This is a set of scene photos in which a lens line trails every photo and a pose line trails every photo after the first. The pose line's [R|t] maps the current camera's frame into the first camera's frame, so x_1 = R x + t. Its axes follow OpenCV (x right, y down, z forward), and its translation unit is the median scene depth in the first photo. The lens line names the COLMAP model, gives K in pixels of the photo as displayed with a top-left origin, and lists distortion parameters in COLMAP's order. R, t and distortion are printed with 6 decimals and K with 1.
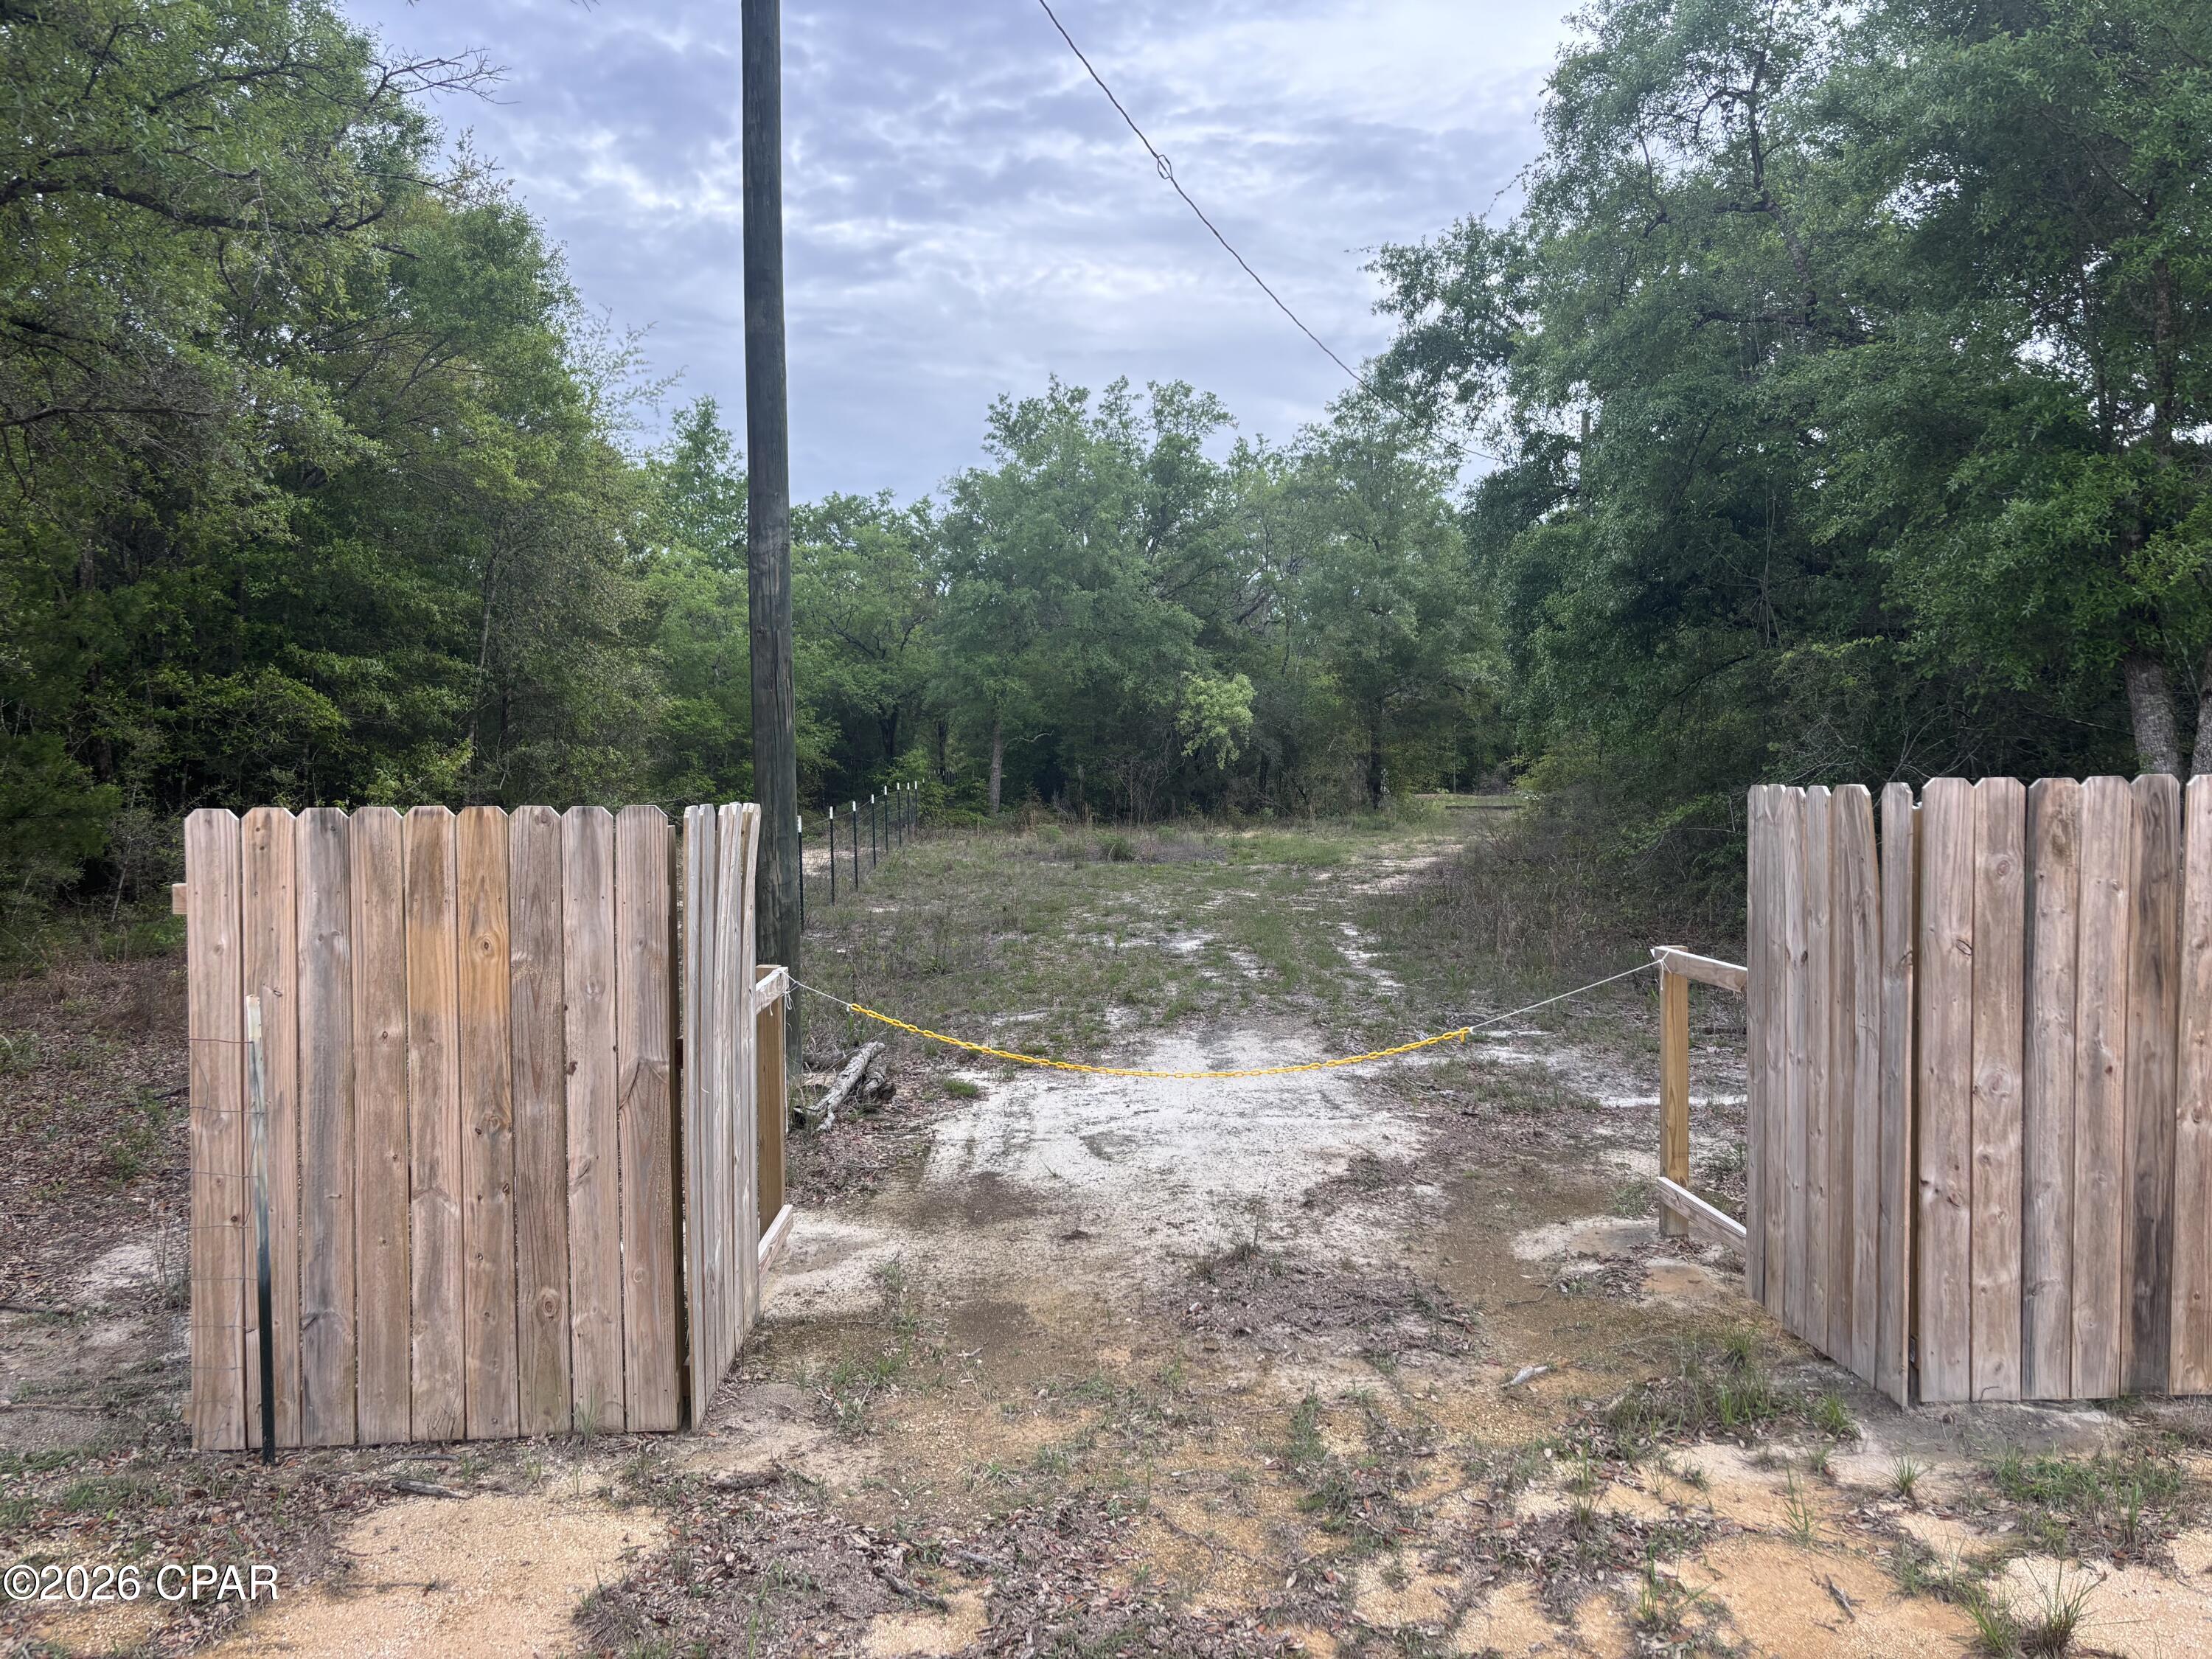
lens RADIAL K [[1663.0, 0, 1102.5], [0, 1663.0, 832.1], [0, 0, 1]] dist [0.041344, -0.031843]
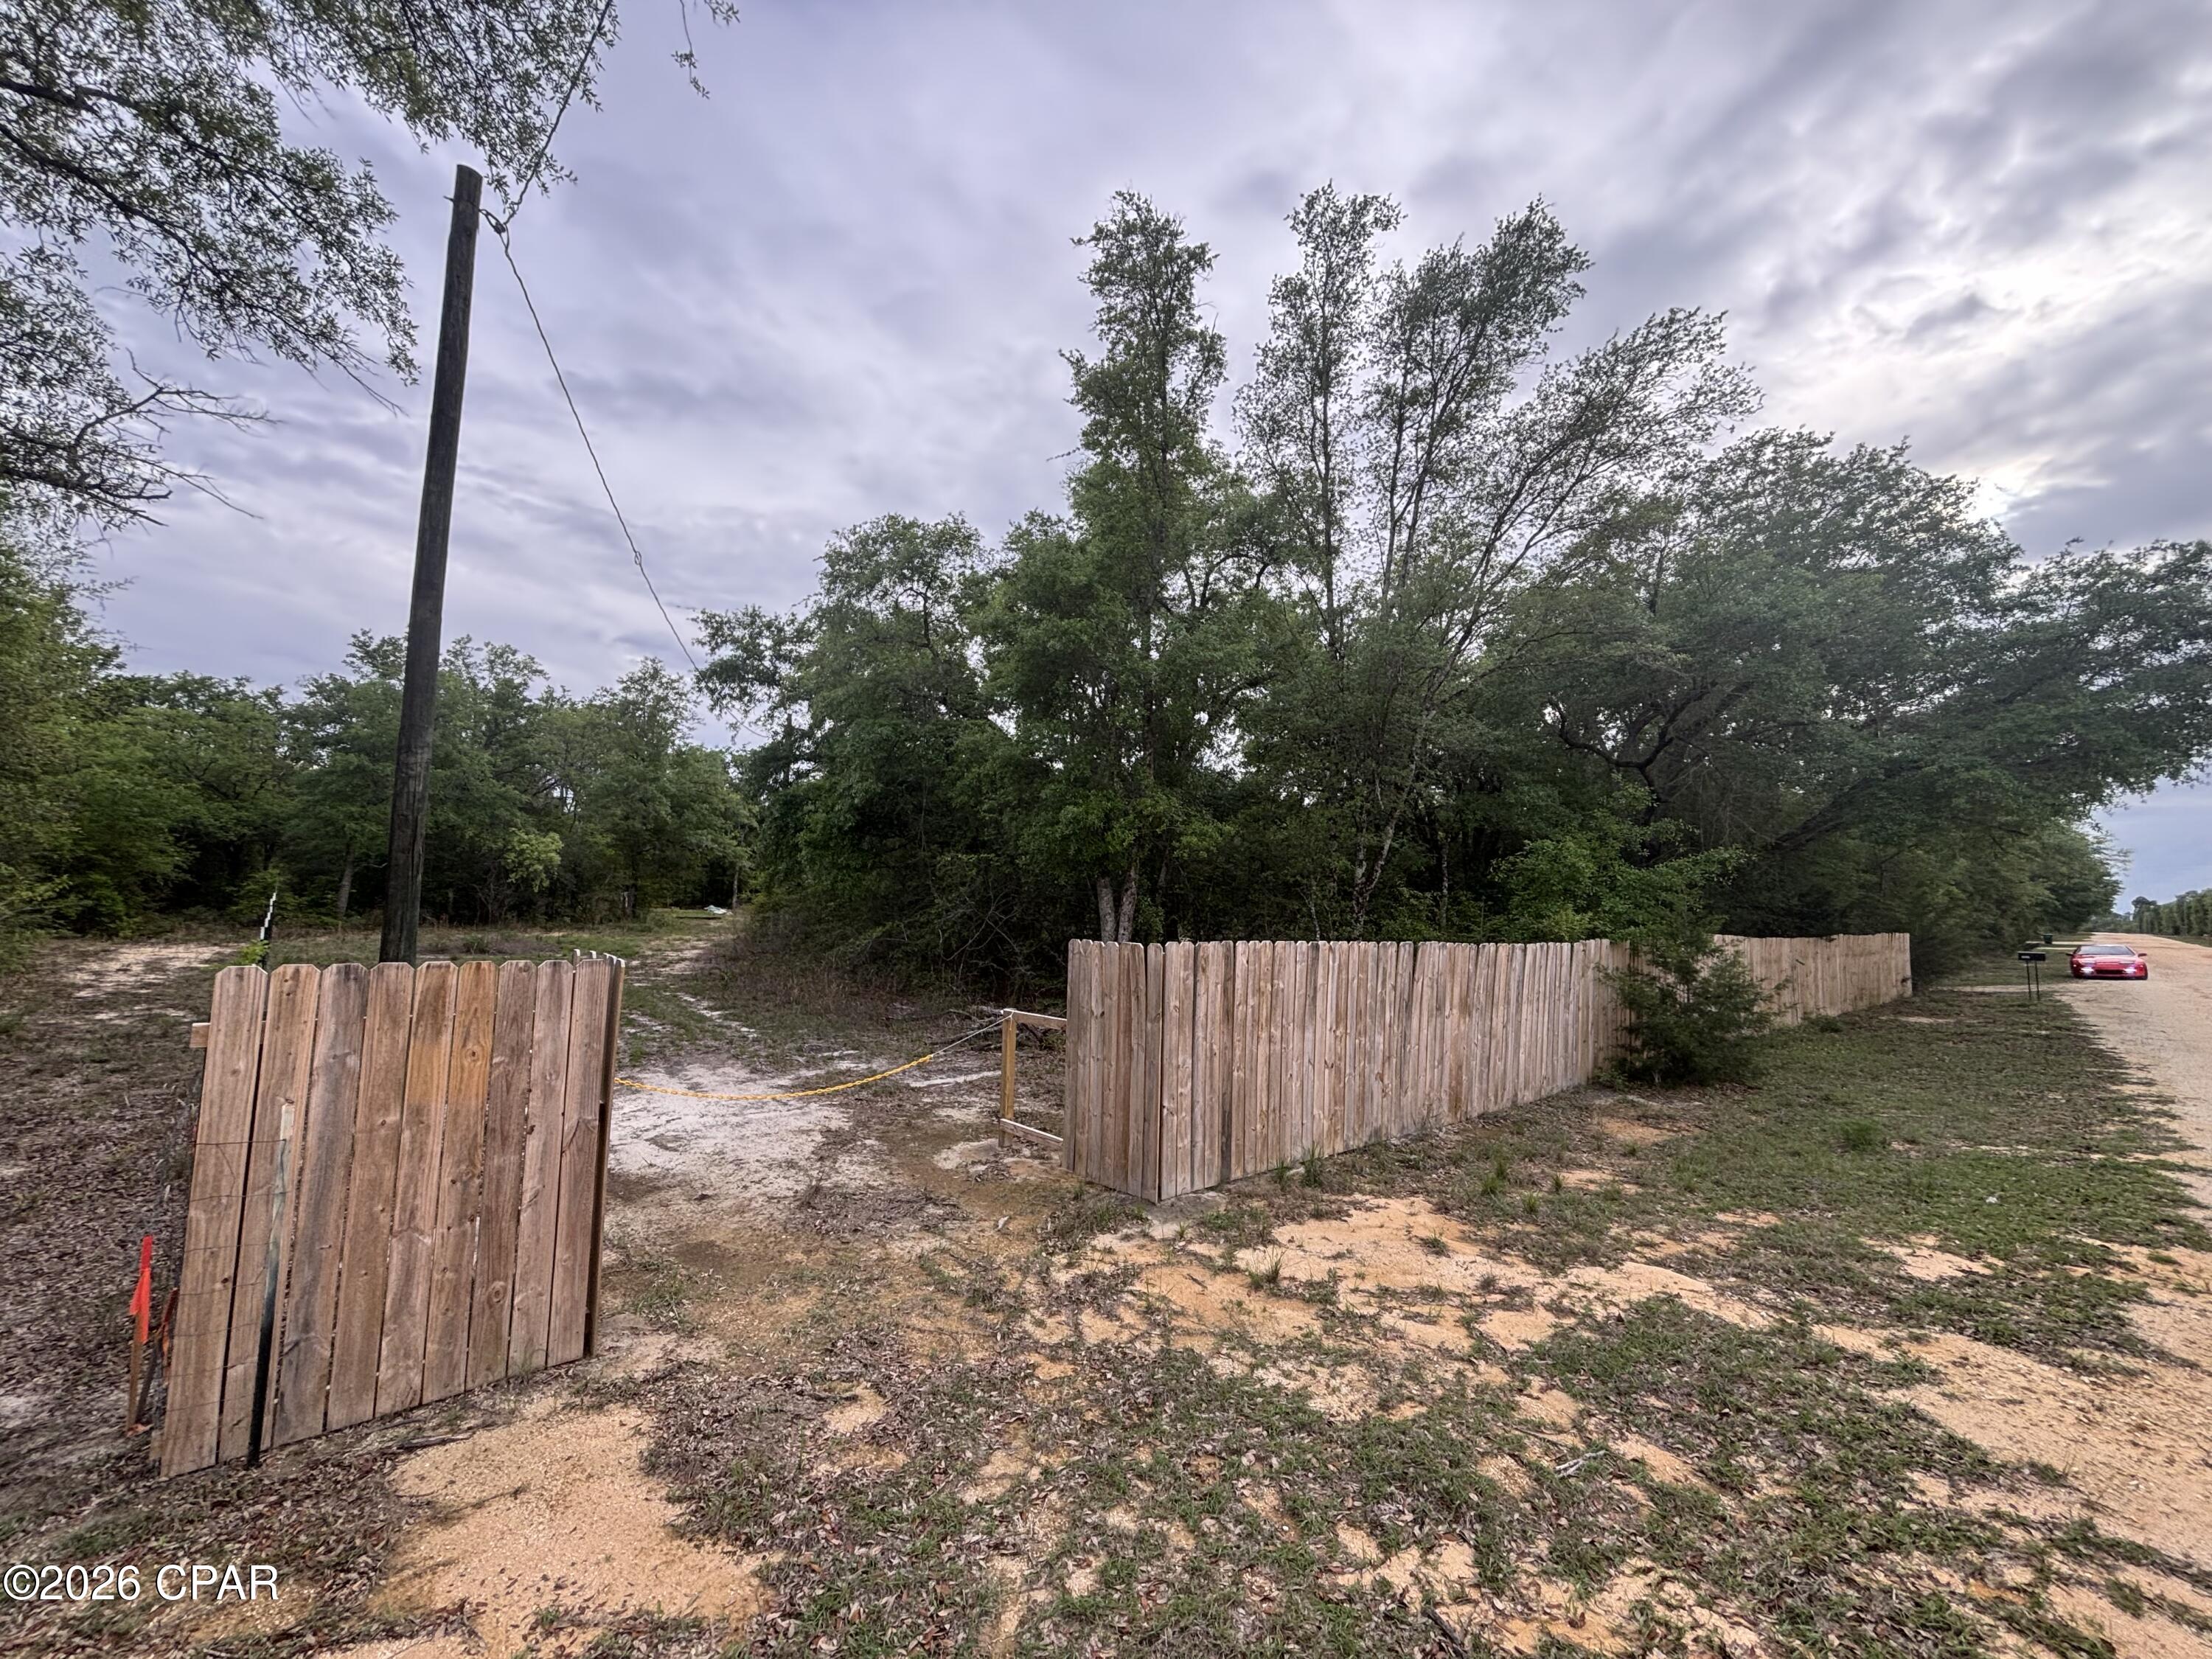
lens RADIAL K [[889.0, 0, 1107.2], [0, 889.0, 828.0], [0, 0, 1]] dist [0.003201, 0.000802]
pose [[0.787723, 0.079606, 0.610864, -0.403595], [-0.008023, 0.992857, -0.119041, -0.042178], [-0.615977, 0.088870, 0.782735, -0.008685]]
